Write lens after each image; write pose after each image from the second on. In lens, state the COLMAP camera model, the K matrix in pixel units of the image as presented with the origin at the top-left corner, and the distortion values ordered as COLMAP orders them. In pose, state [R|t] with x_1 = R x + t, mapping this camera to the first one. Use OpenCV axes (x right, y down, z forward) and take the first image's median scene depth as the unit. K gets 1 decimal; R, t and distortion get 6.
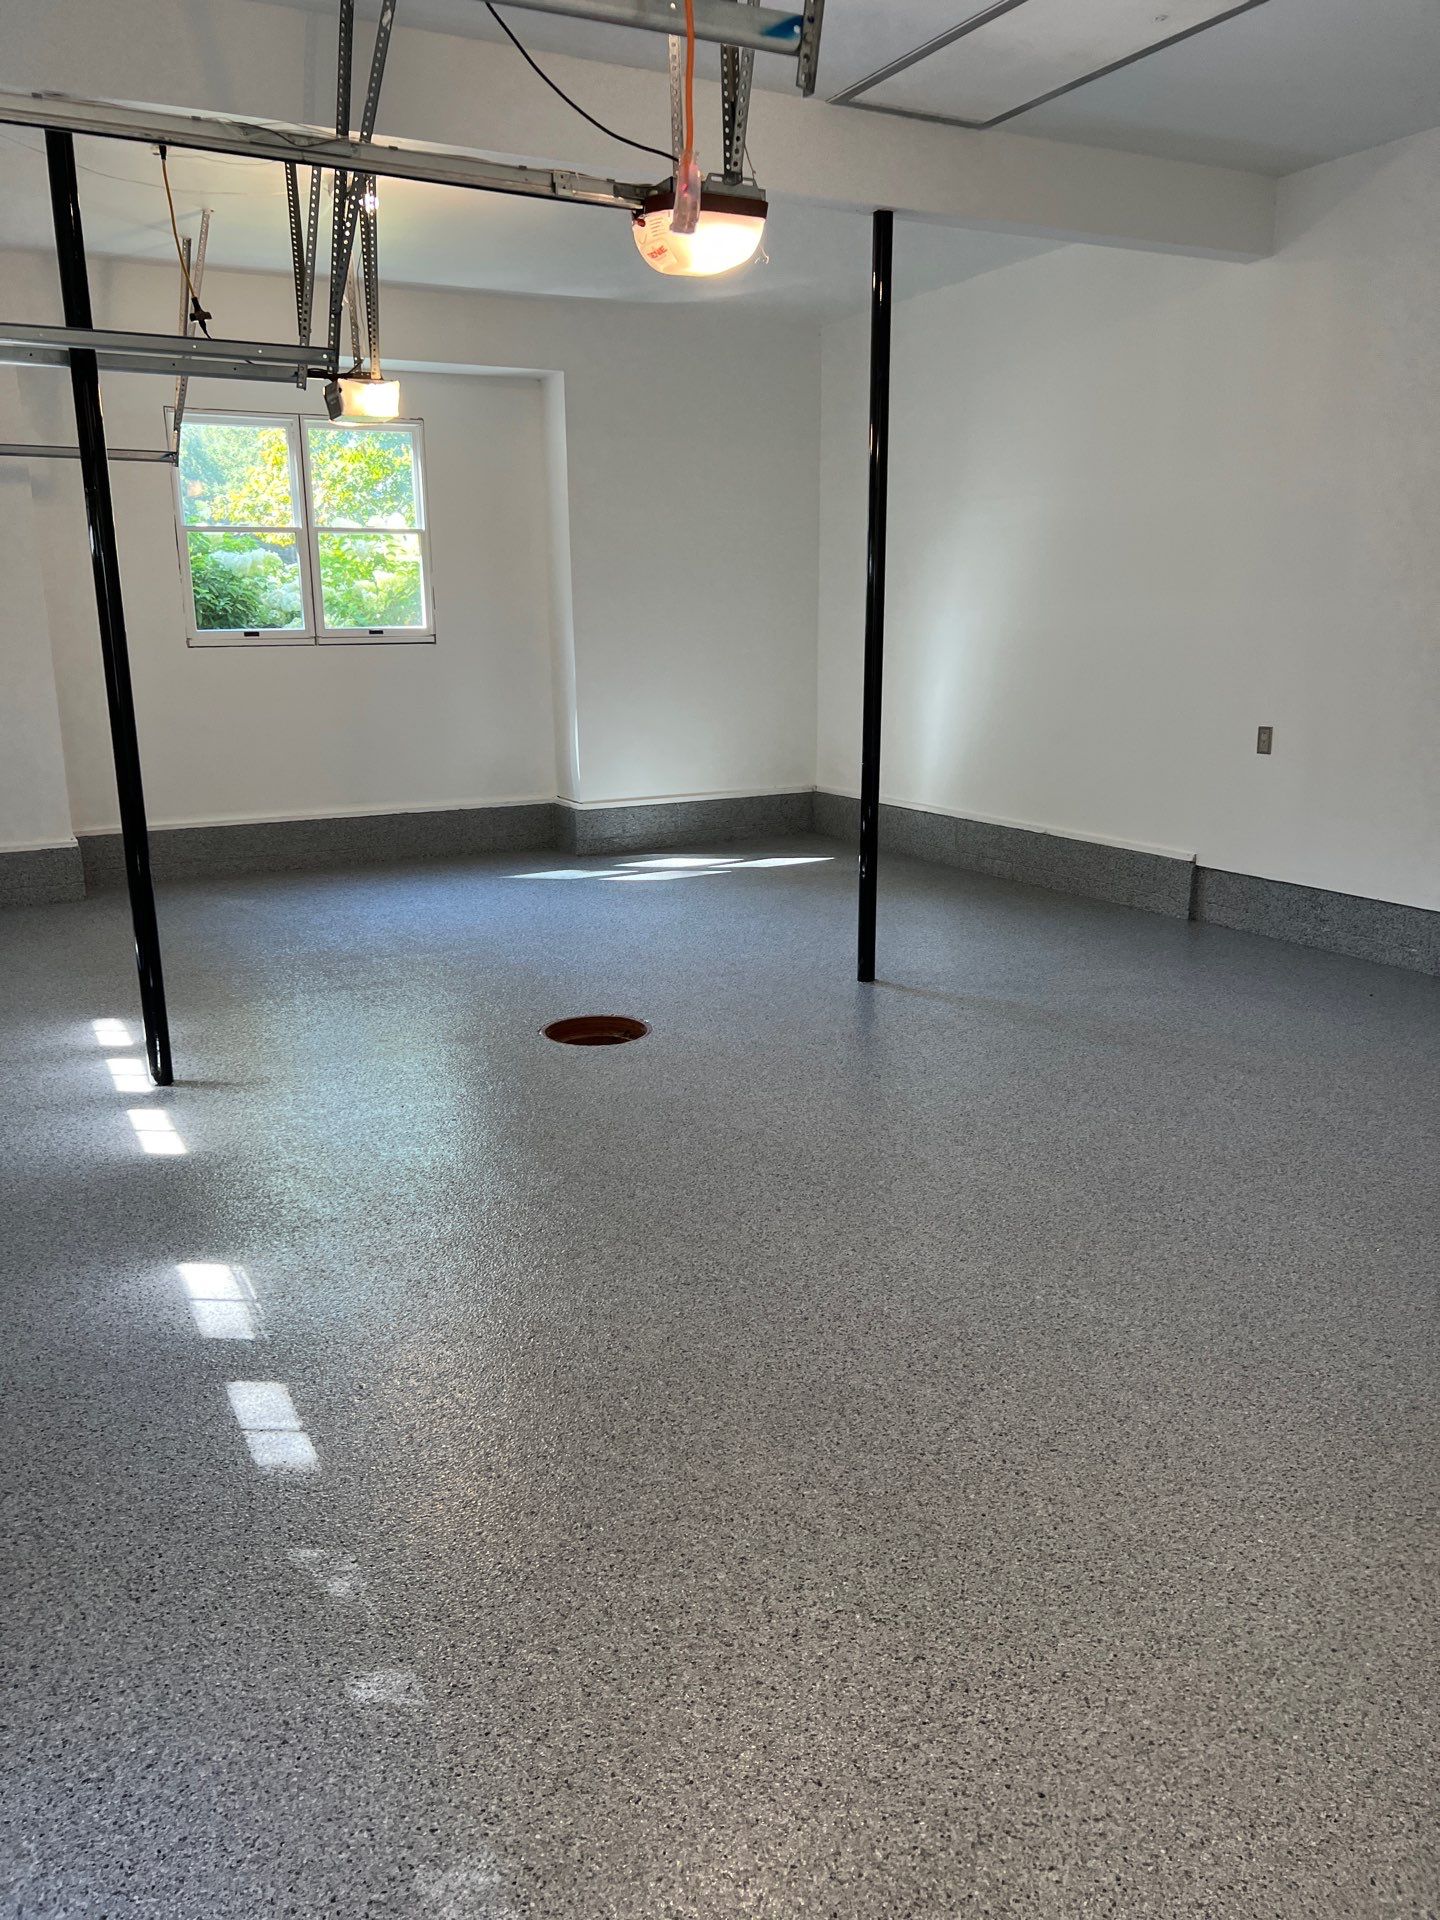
lens RADIAL K [[1448.5, 0, 715.3], [0, 1448.5, 952.4], [0, 0, 1]] dist [0.039906, -0.050535]
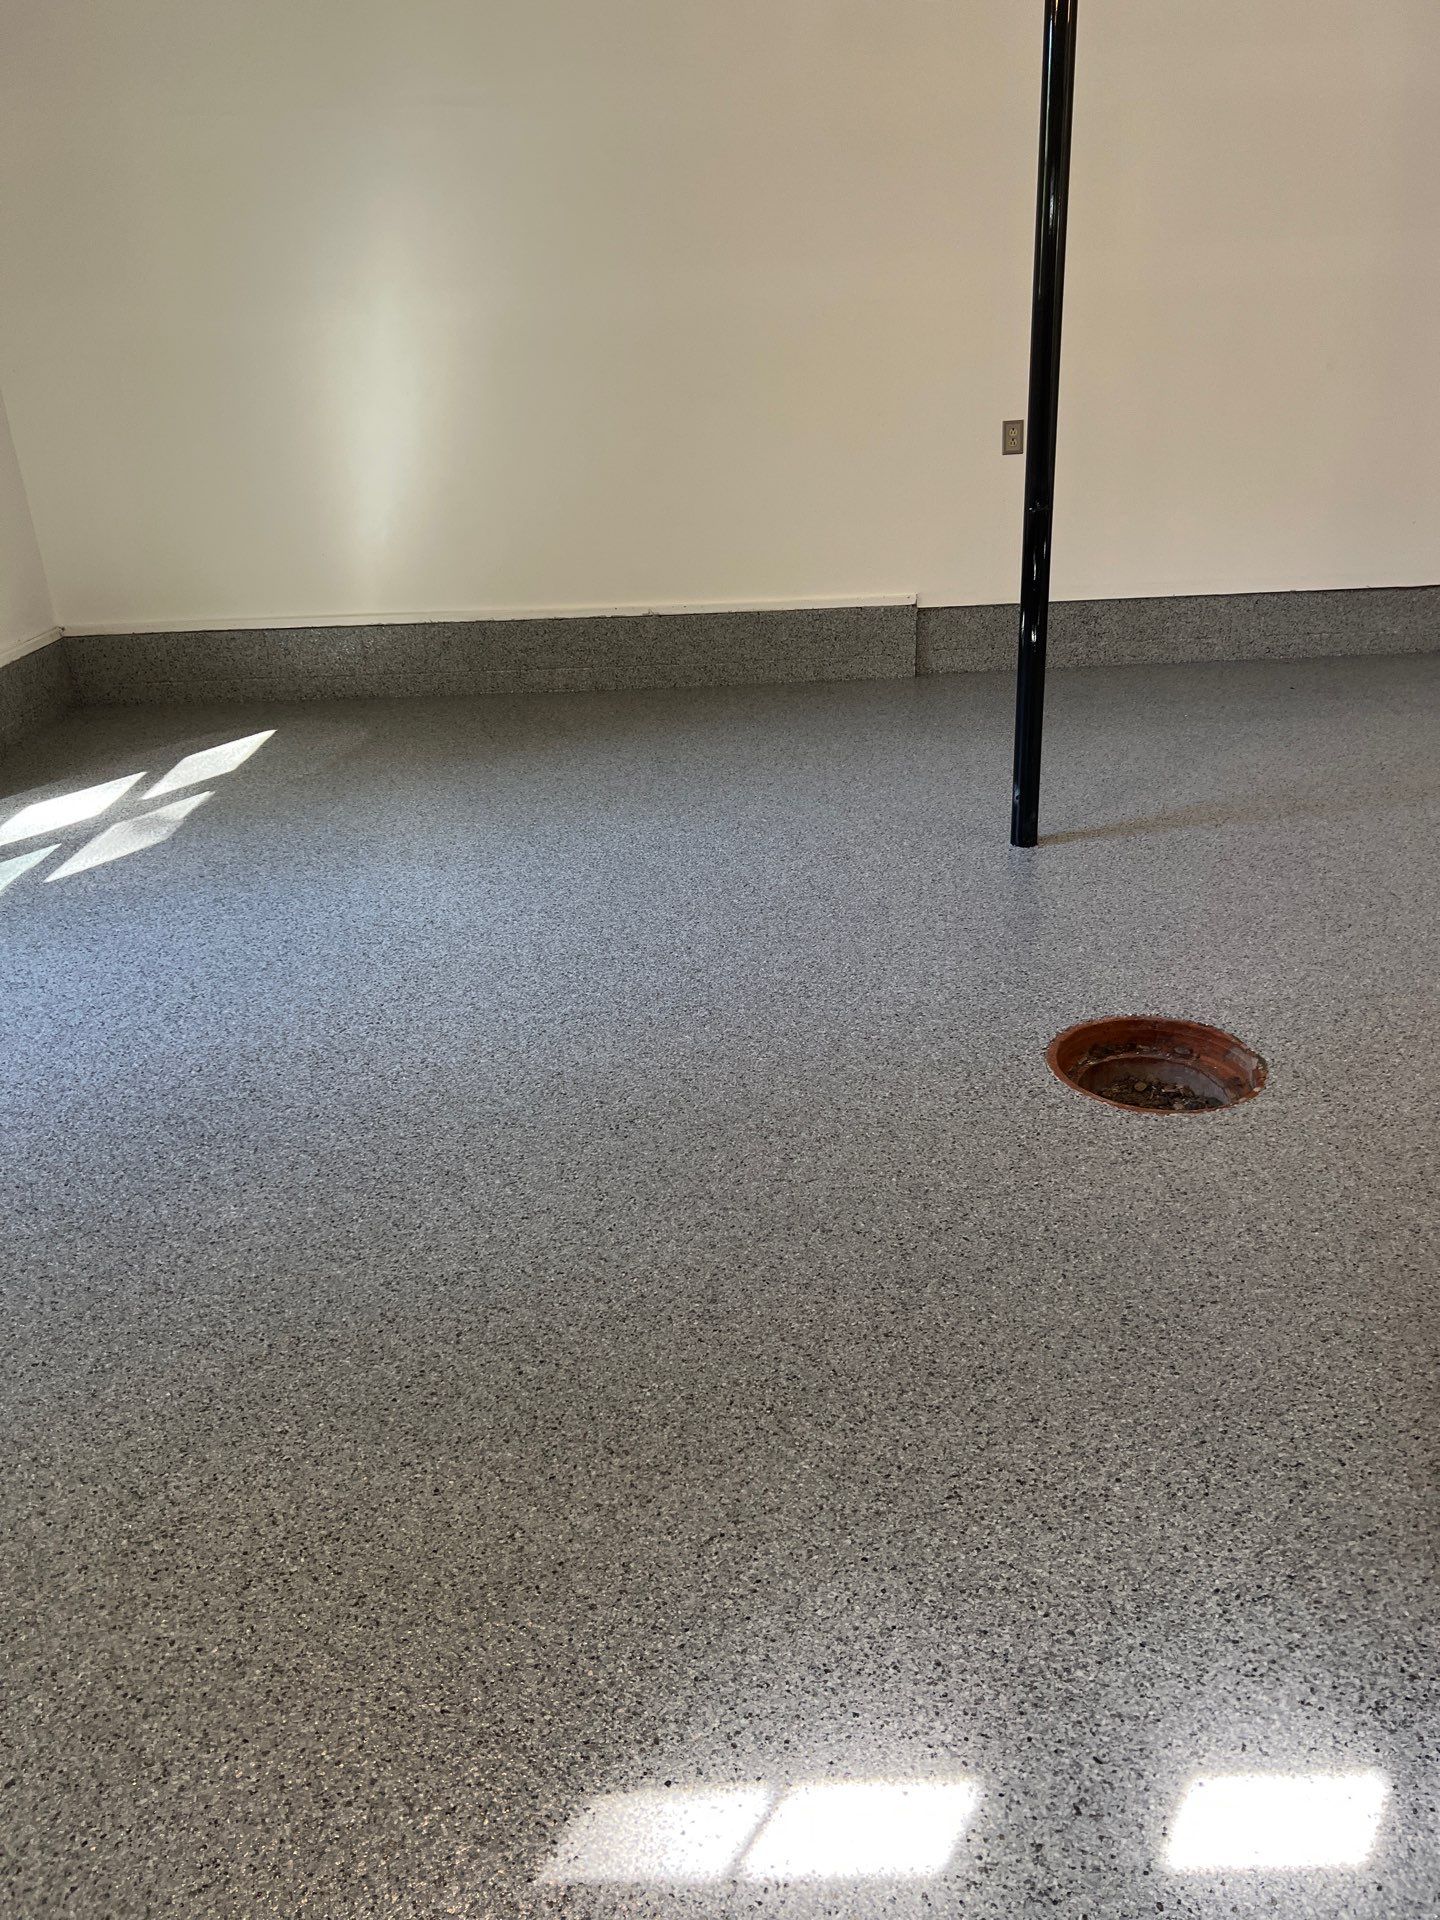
lens RADIAL K [[1448.4, 0, 728.1], [0, 1448.4, 947.8], [0, 0, 1]] dist [0.052397, -0.060899]
pose [[0.475791, -0.363204, 0.801065, -0.460529], [0.235756, 0.930095, 0.281679, -0.139633], [-0.847374, 0.054835, 0.528158, 0.666101]]
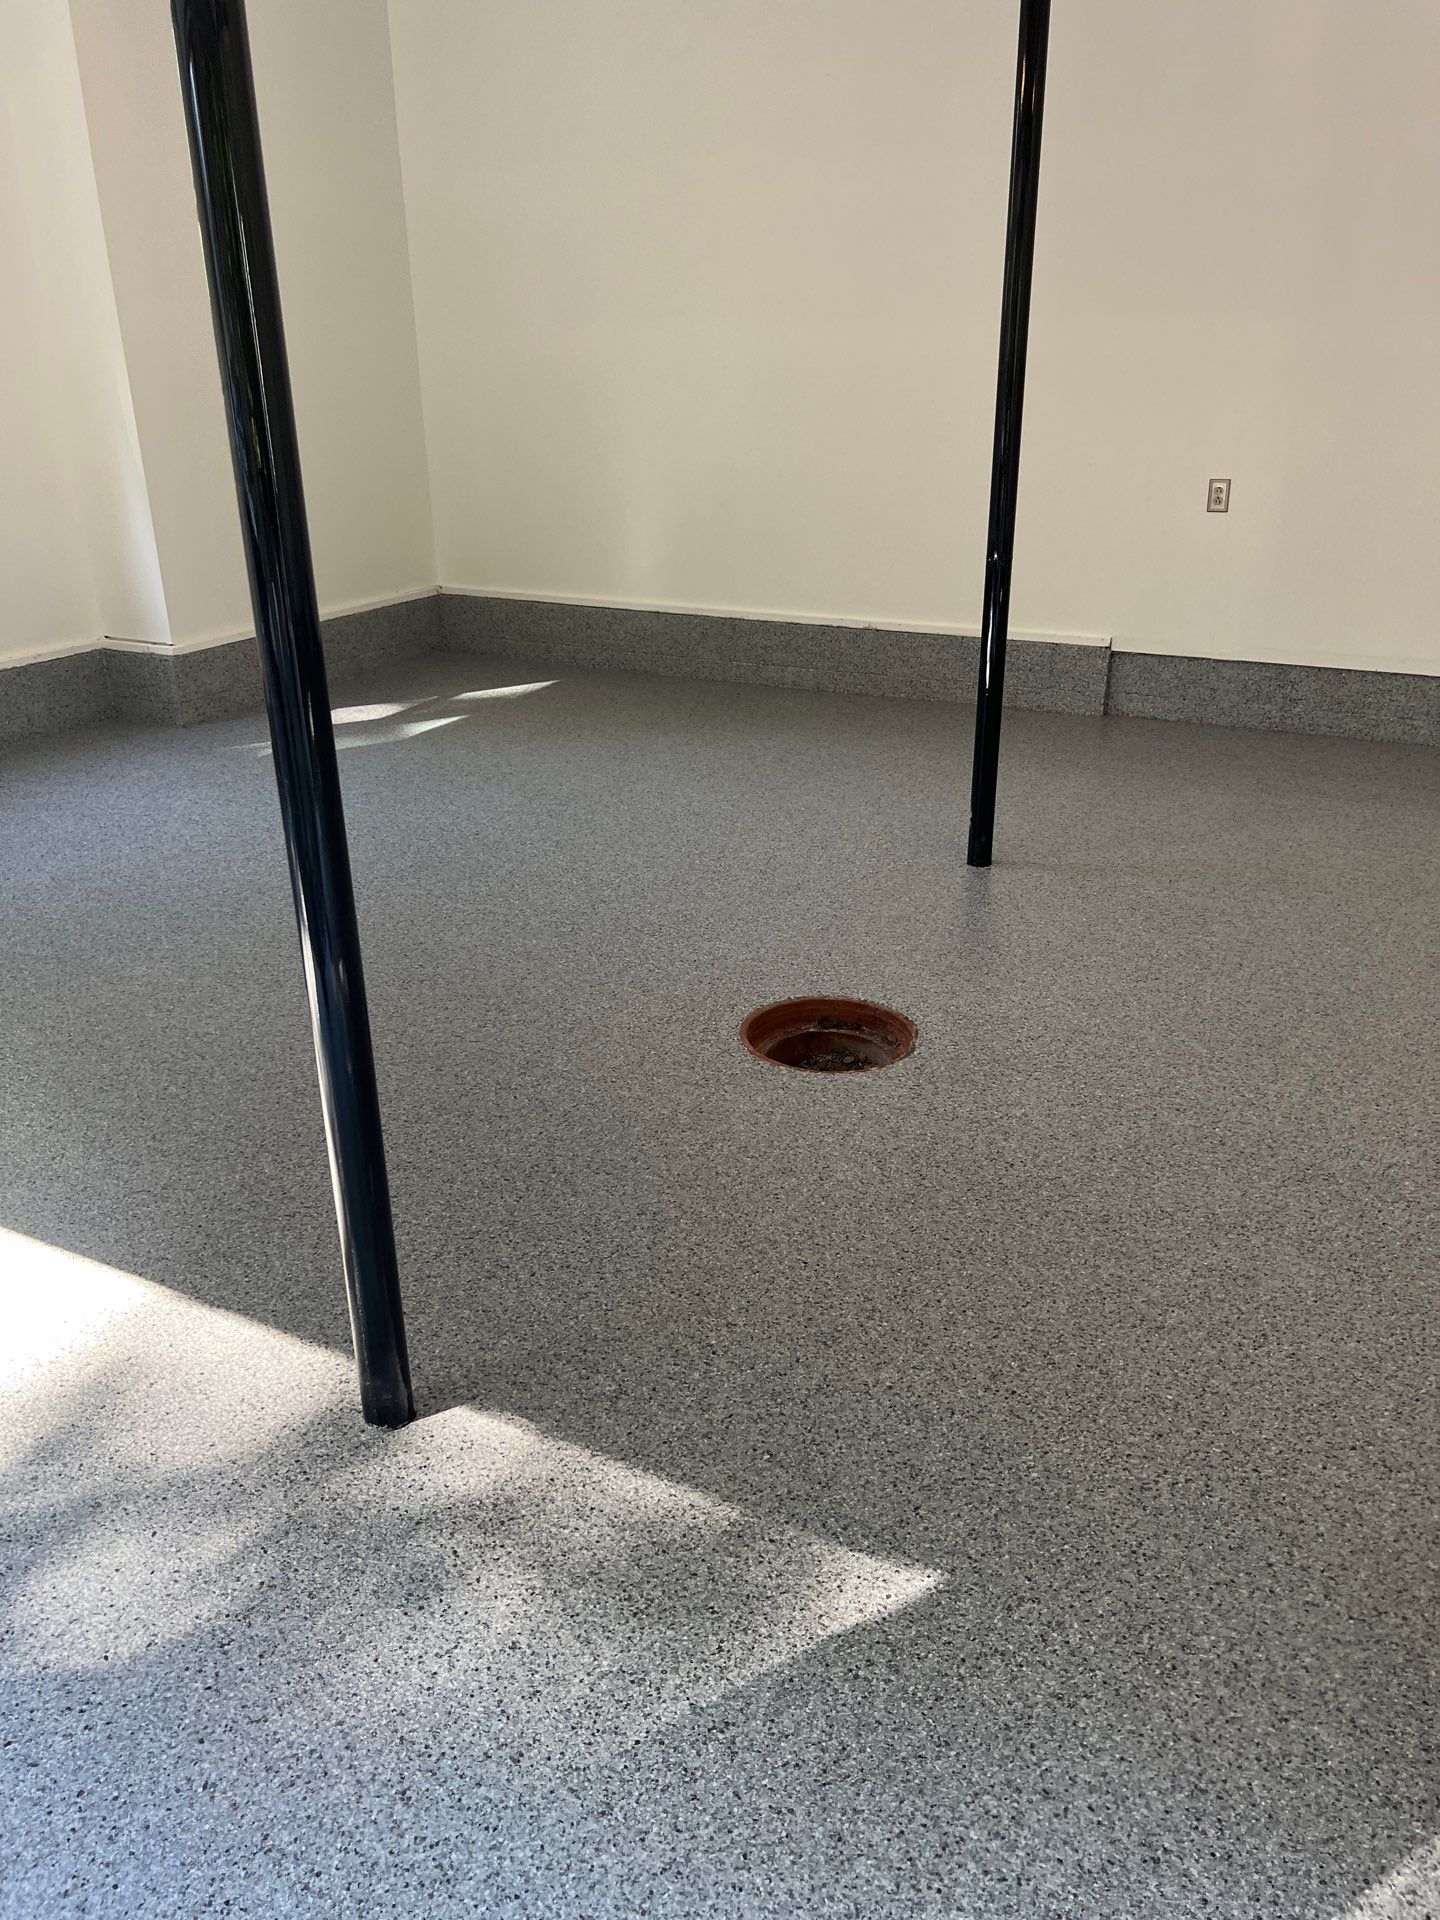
lens RADIAL K [[1448.5, 0, 732.4], [0, 1448.5, 971.6], [0, 0, 1]] dist [0.039906, -0.050535]
pose [[0.818808, -0.225183, 0.528059, -0.352917], [0.131368, 0.968945, 0.209494, -0.086275], [-0.558835, -0.102165, 0.822961, 0.398832]]
